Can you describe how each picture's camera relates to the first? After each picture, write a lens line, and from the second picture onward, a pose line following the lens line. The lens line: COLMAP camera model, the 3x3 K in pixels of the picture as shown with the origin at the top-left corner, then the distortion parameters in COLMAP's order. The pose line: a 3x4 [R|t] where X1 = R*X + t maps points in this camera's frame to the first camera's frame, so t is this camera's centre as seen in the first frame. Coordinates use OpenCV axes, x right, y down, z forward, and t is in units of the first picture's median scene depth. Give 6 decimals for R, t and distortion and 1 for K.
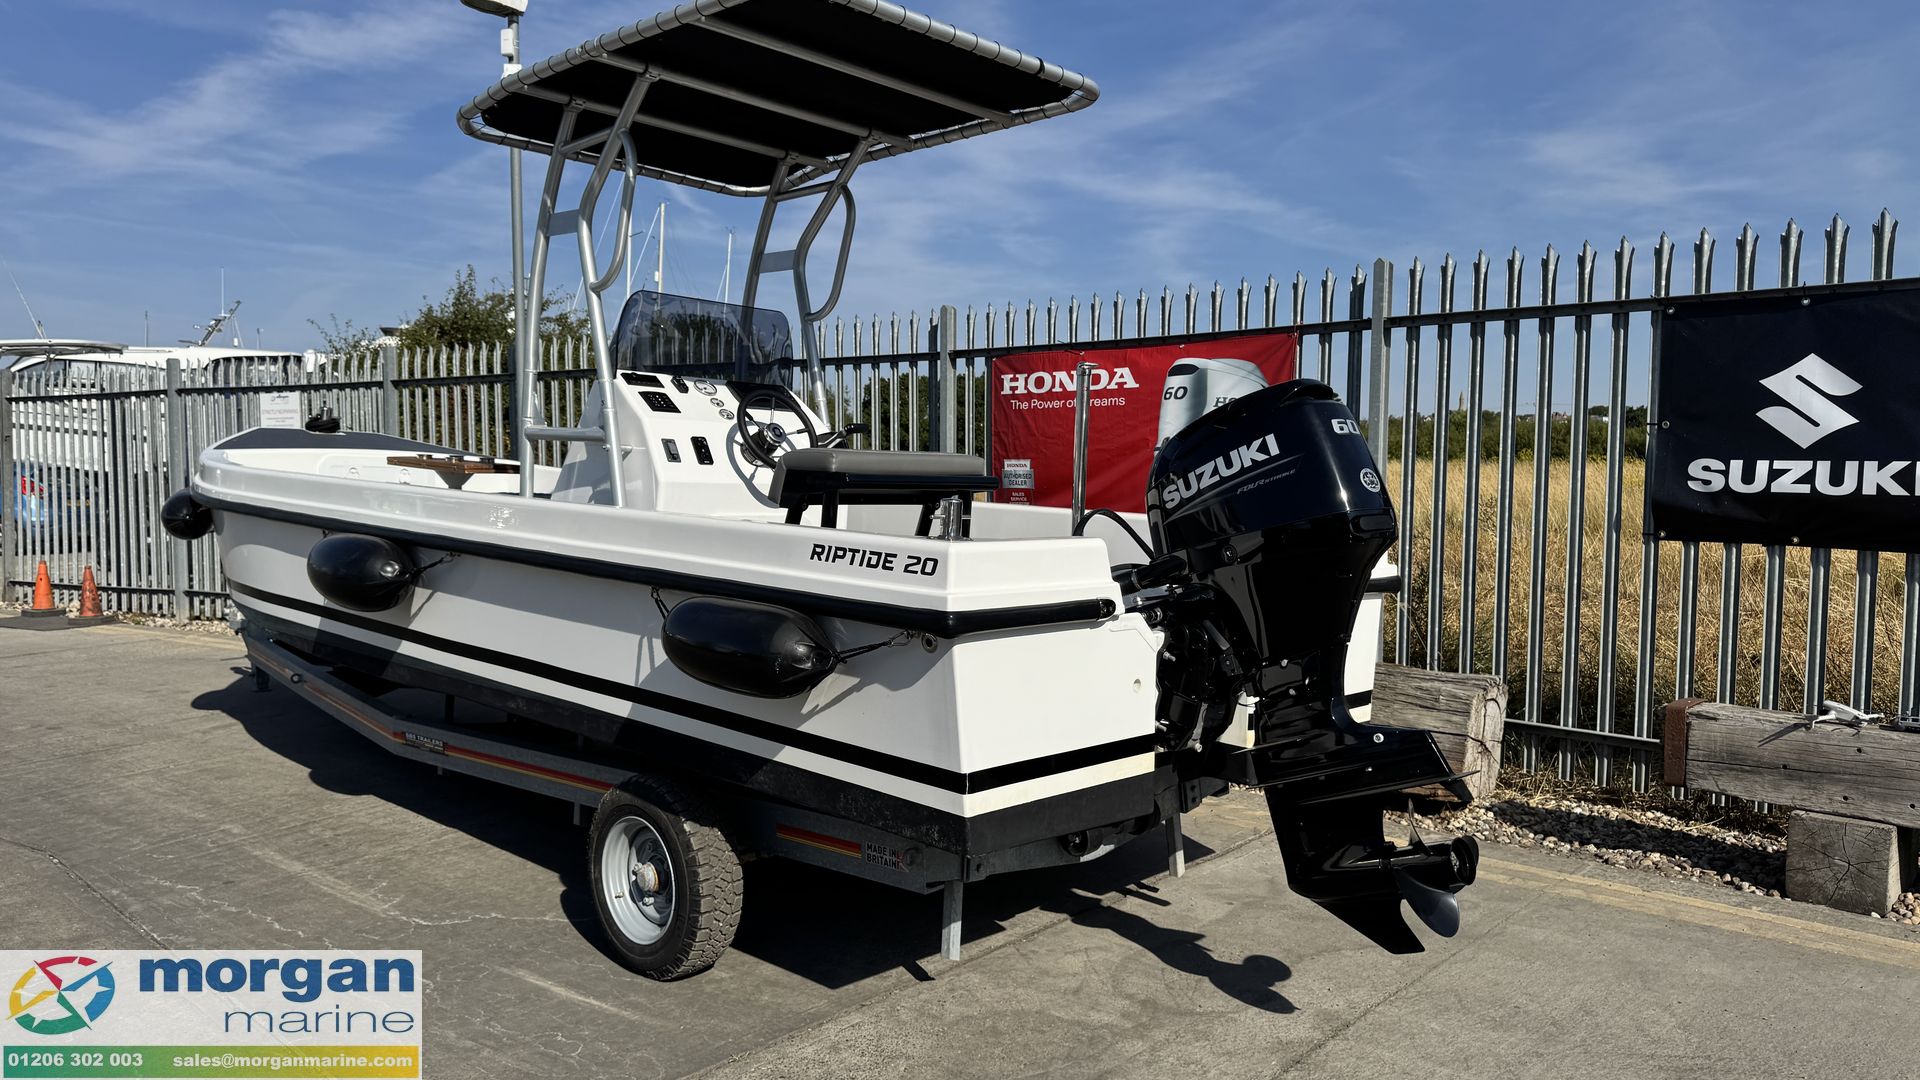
lens RADIAL K [[1343.3, 0, 963.3], [0, 1343.3, 547.4], [0, 0, 1]] dist [0.084278, -0.106593]
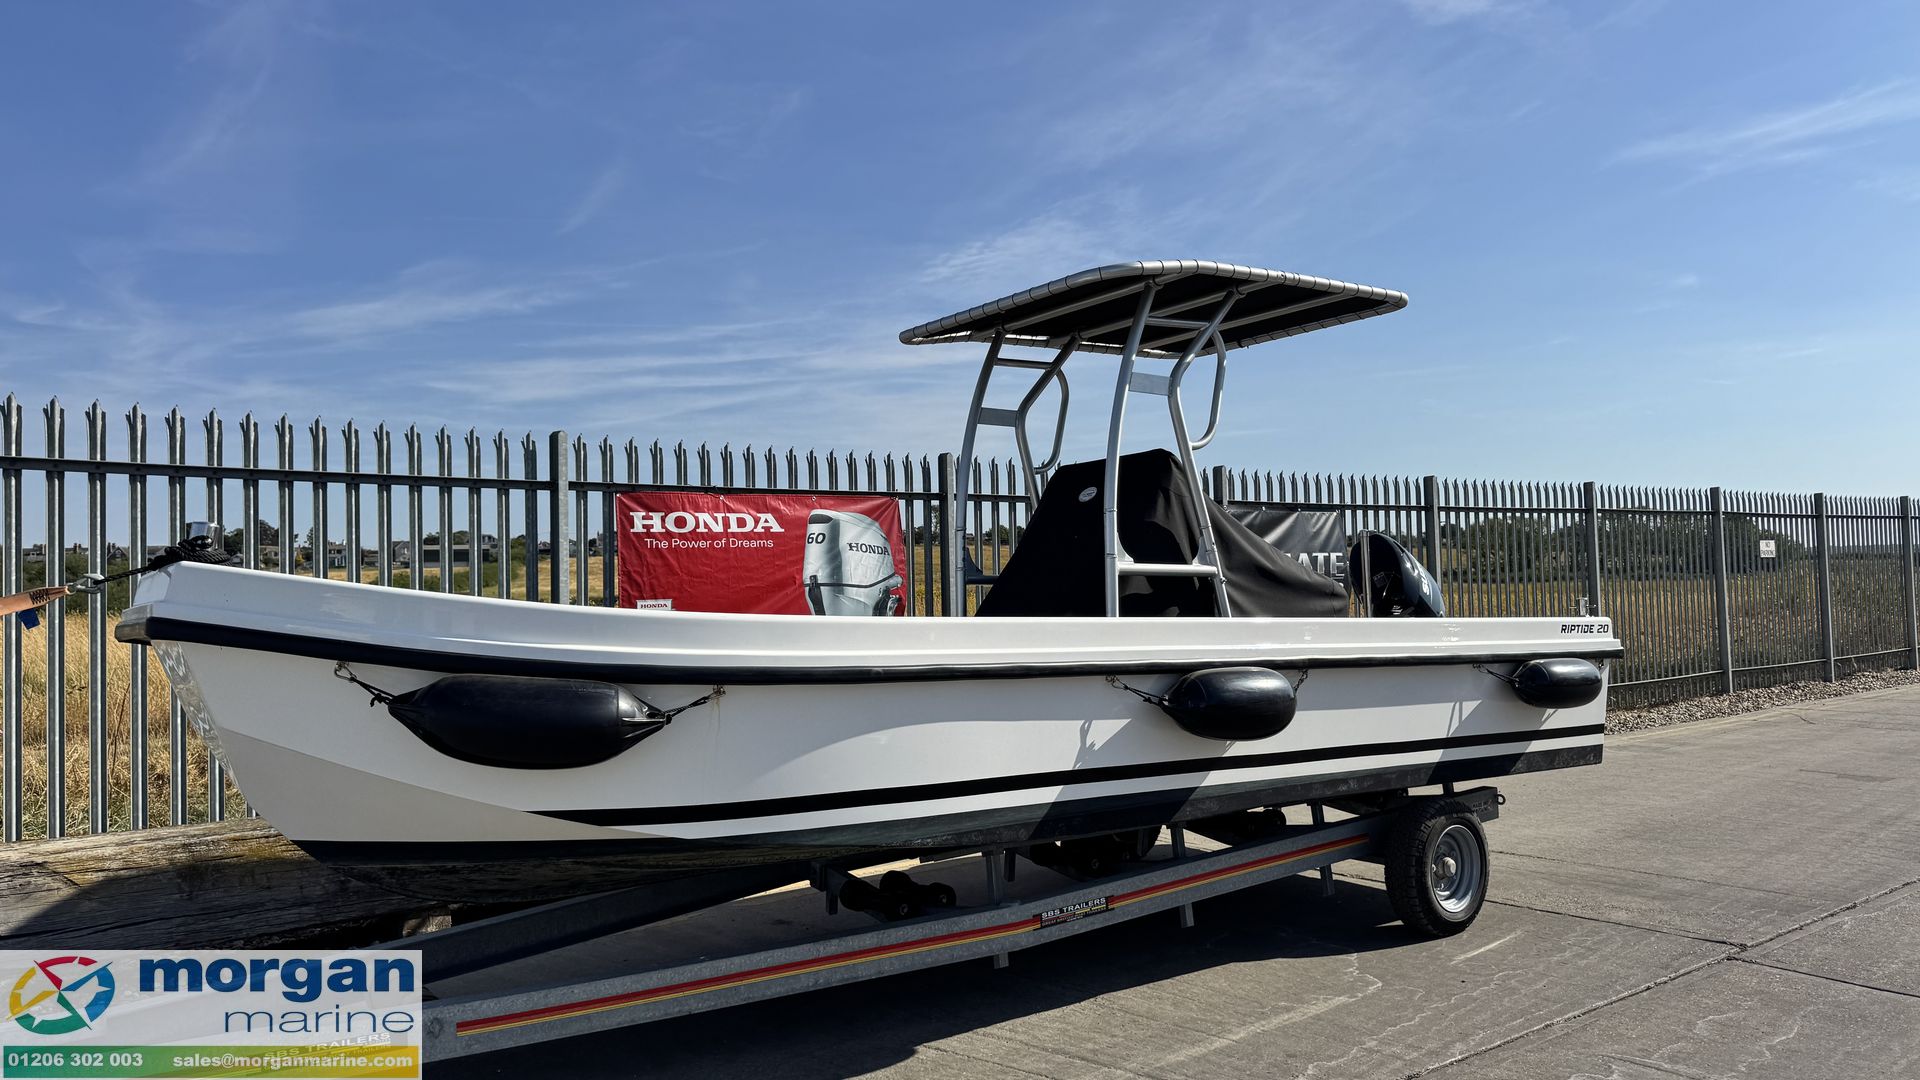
lens RADIAL K [[1343.3, 0, 970.6], [0, 1343.3, 534.2], [0, 0, 1]] dist [0.084278, -0.106593]
pose [[0.158476, 0.029184, 0.986931, -1.042237], [0.087633, 0.995203, -0.043501, -0.058452], [-0.983466, 0.093382, 0.155158, 0.726029]]
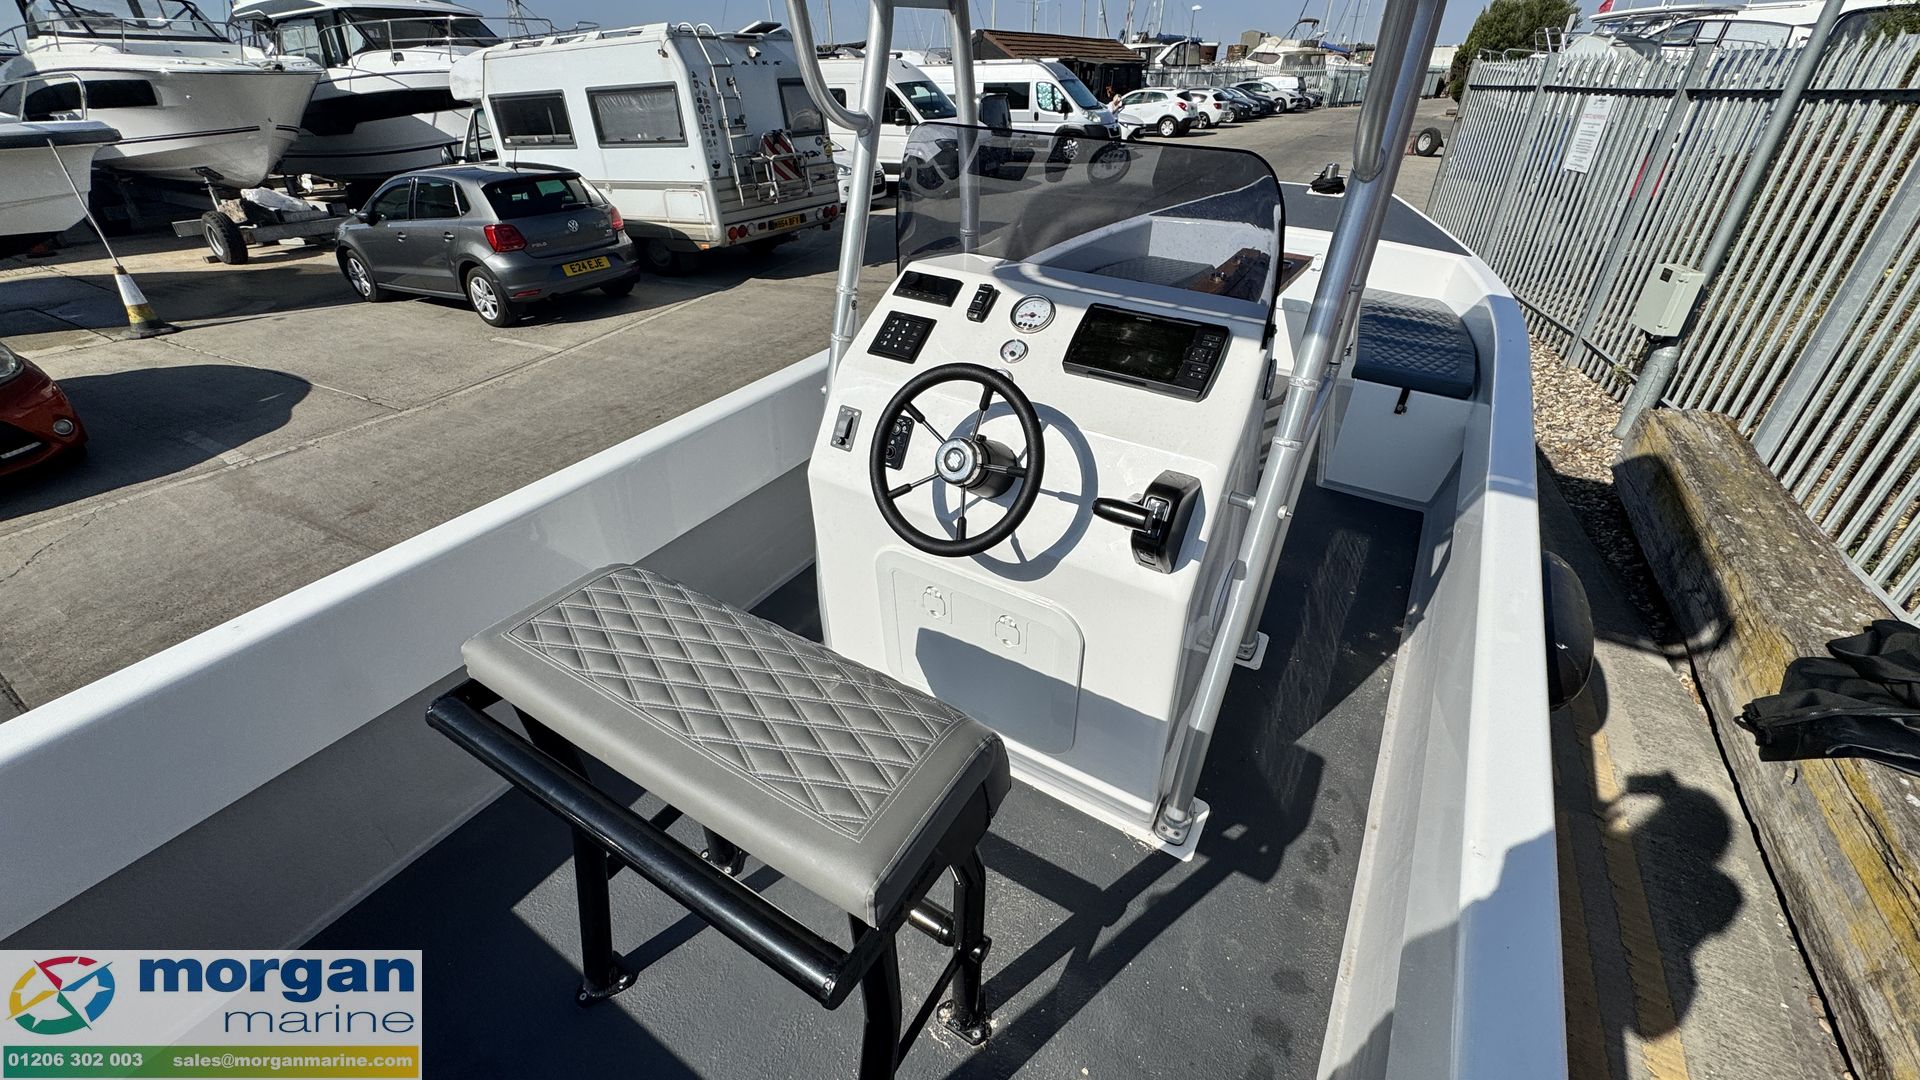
lens RADIAL K [[772.8, 0, 959.7], [0, 772.8, 536.7], [0, 0, 1]] dist [-0.003984, 0.000367]
pose [[0.208920, 0.506225, -0.836713, 0.081490], [-0.071041, 0.861189, 0.503295, -0.148826], [0.975349, -0.045707, 0.215883, 0.688833]]
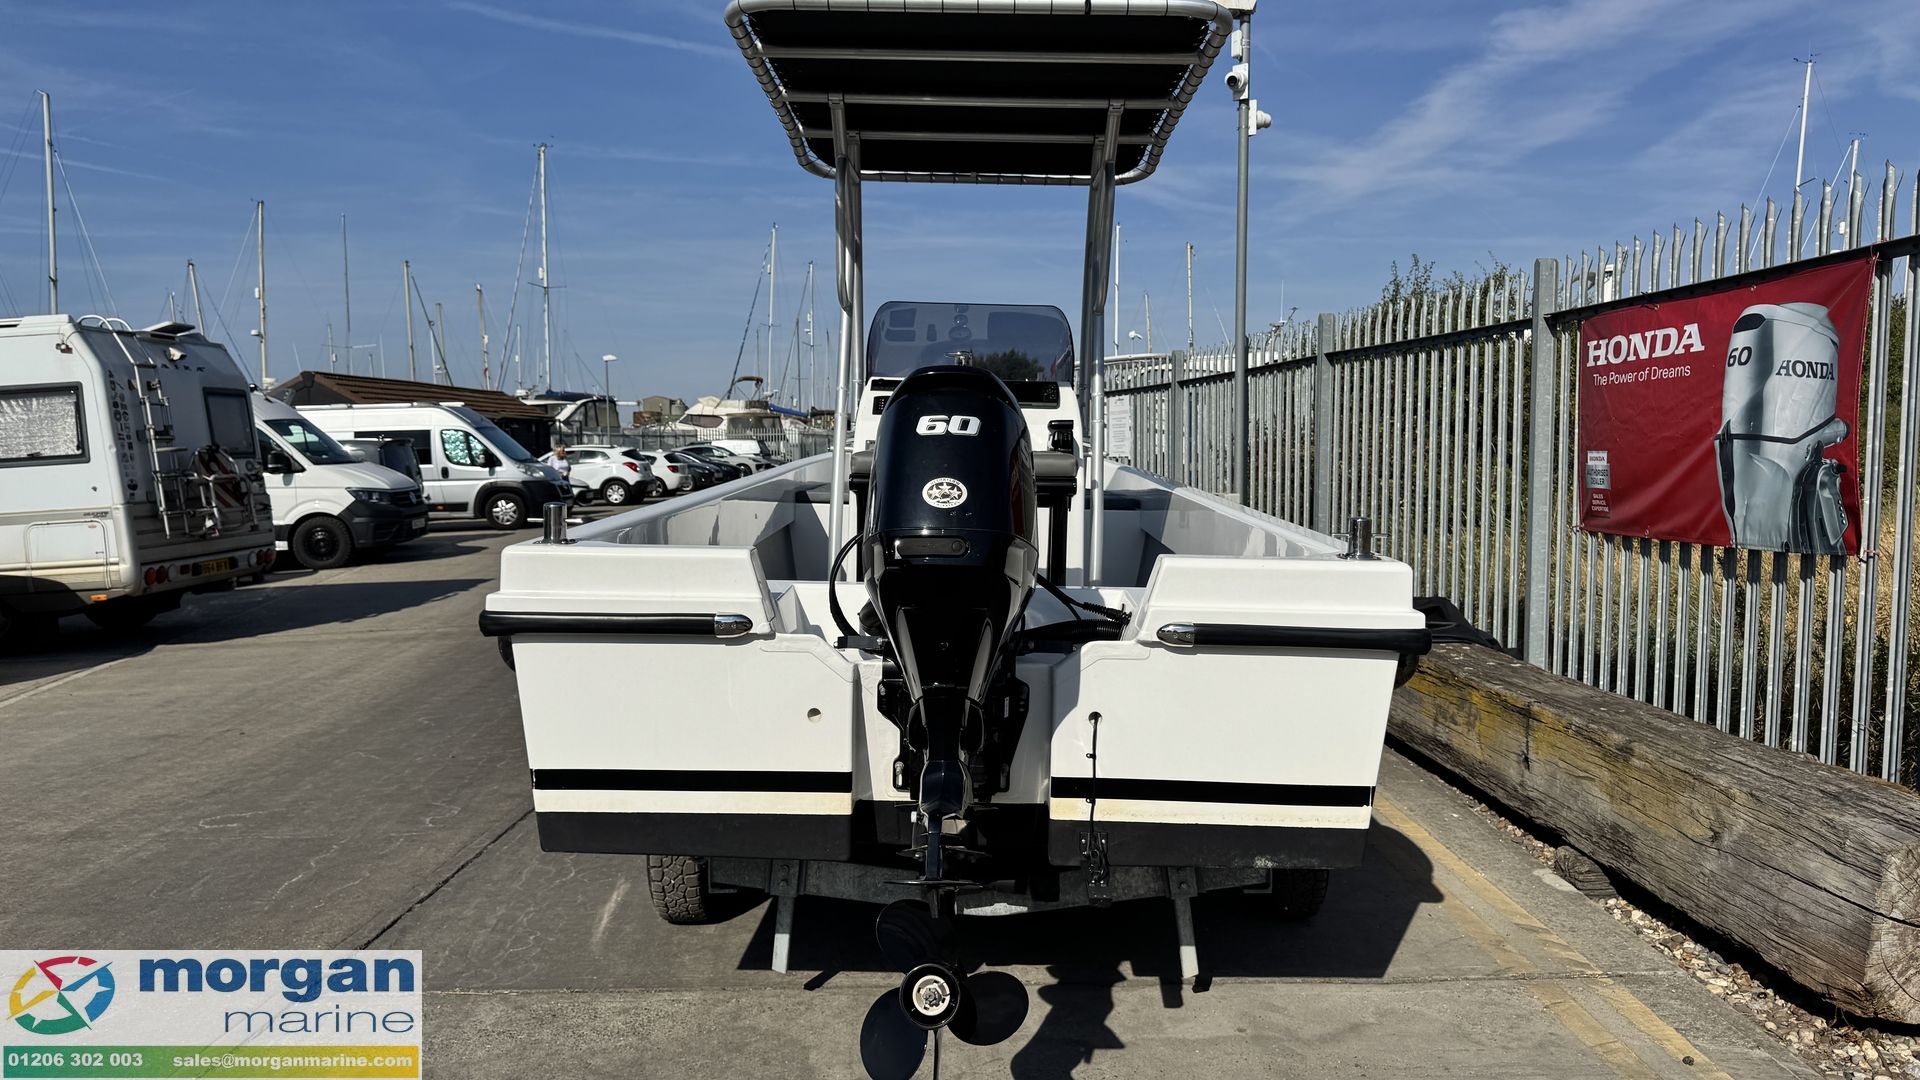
lens RADIAL K [[1343.3, 0, 962.9], [0, 1343.3, 549.1], [0, 0, 1]] dist [0.084278, -0.106593]
pose [[0.676554, 0.049196, -0.734748, 0.436232], [-0.041351, 0.998730, 0.028795, -0.019235], [0.735231, 0.010901, 0.677729, 0.236423]]
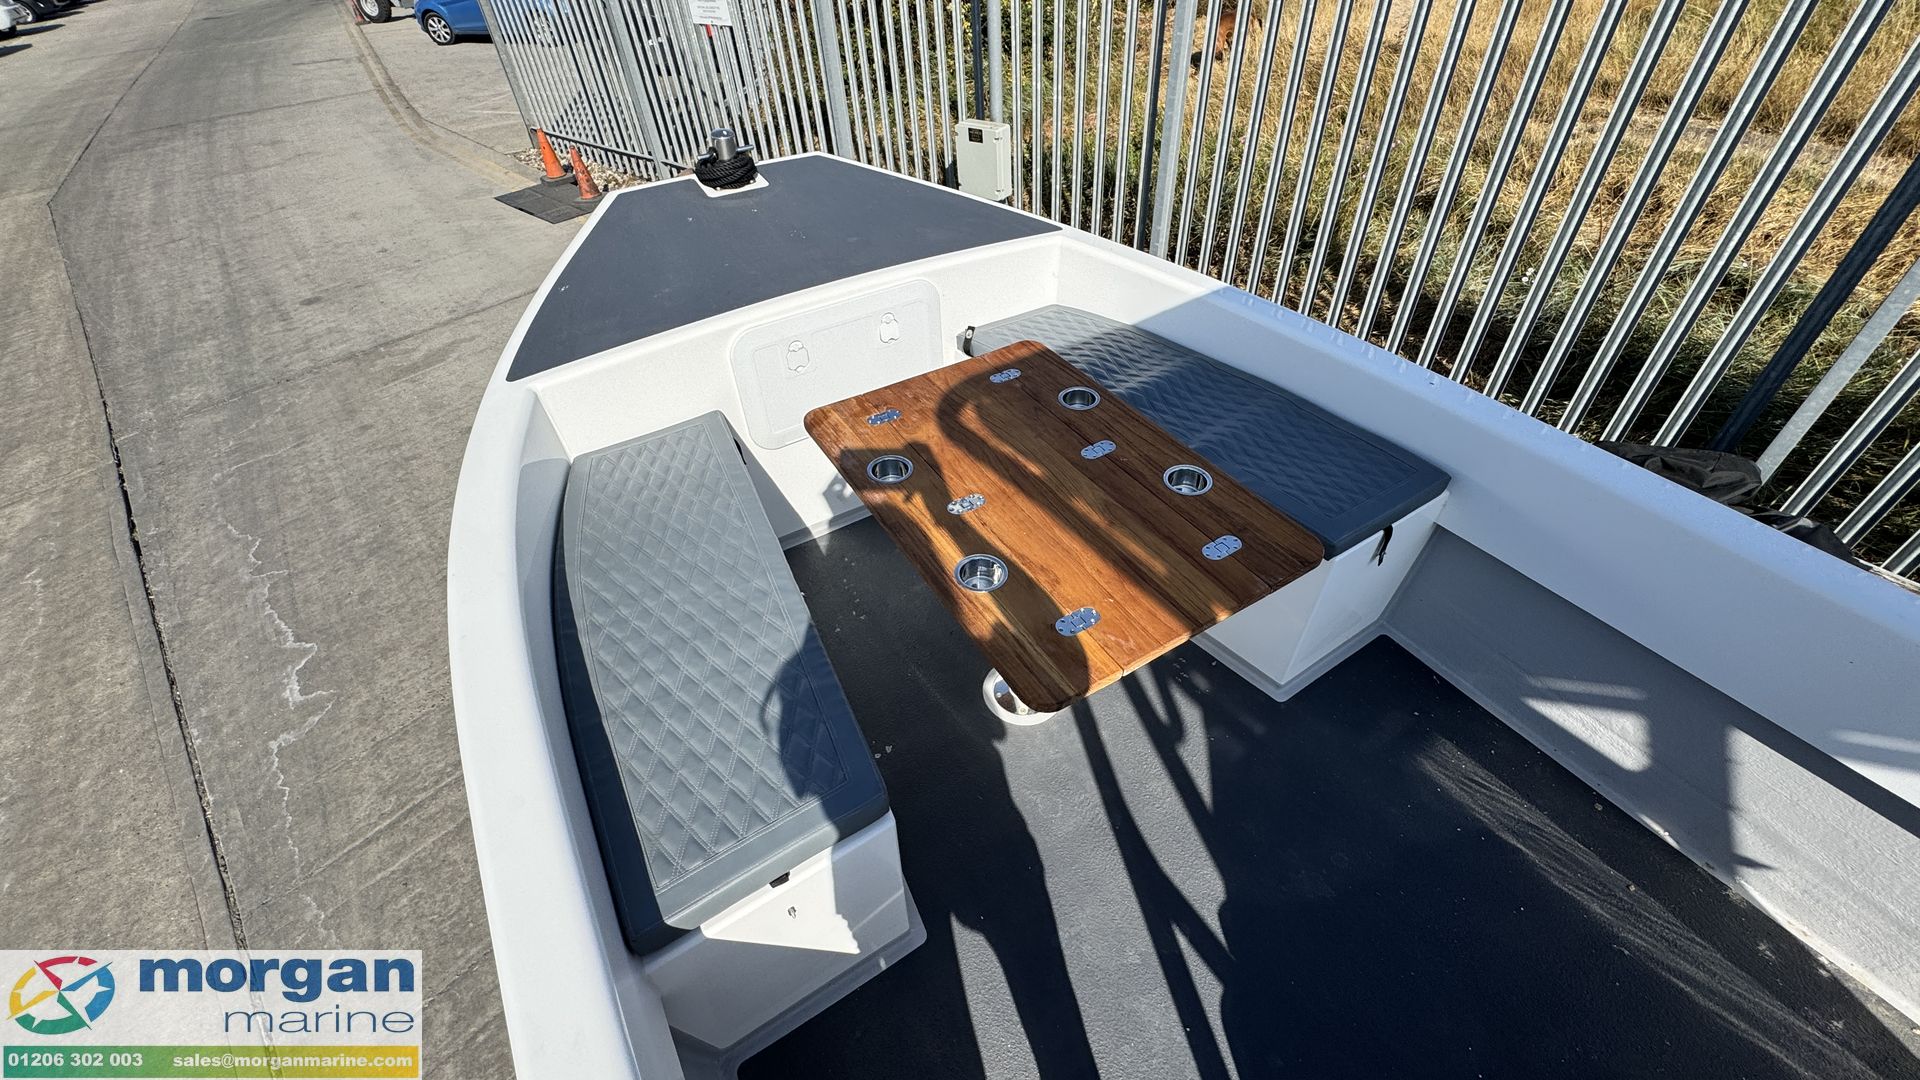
lens RADIAL K [[772.8, 0, 960.6], [0, 772.8, 531.6], [0, 0, 1]] dist [-0.003984, 0.000367]
pose [[0.968035, 0.115124, -0.222832, -0.335108], [0.047253, 0.788815, 0.612812, -0.179853], [0.246323, -0.603753, 0.758160, 0.798935]]
